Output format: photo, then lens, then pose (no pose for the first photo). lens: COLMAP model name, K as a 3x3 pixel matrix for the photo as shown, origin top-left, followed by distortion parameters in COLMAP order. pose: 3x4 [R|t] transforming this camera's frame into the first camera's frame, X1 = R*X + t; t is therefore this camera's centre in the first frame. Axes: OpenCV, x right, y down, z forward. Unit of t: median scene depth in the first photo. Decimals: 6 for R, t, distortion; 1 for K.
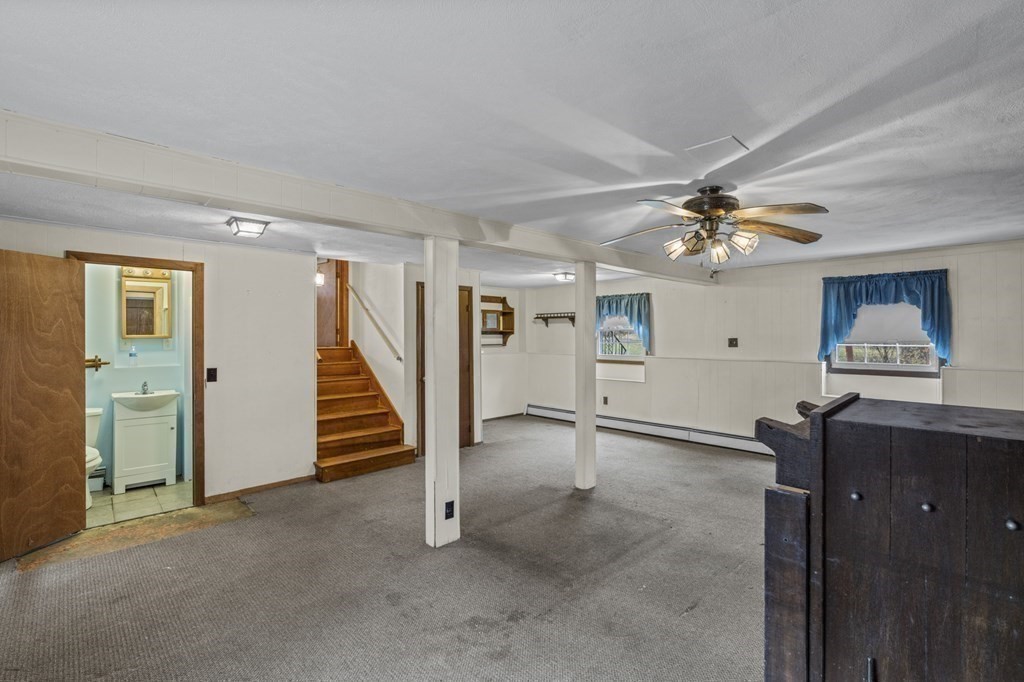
lens RADIAL K [[469.0, 0, 508.9], [0, 469.0, 349.0], [0, 0, 1]] dist [-0.001925, -0.000009]
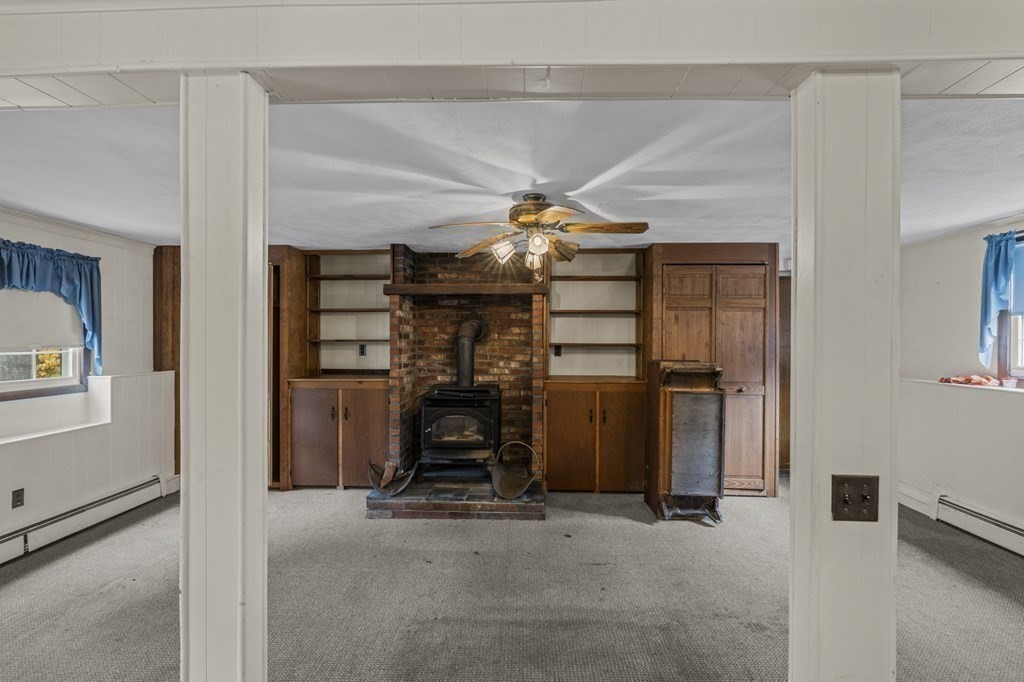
lens RADIAL K [[469.0, 0, 508.9], [0, 469.0, 349.0], [0, 0, 1]] dist [-0.001925, -0.000009]
pose [[-0.706371, -0.009656, 0.707776, -0.283122], [0.017630, 0.999357, 0.031228, -0.042312], [-0.707623, 0.034537, -0.705746, 1.891214]]
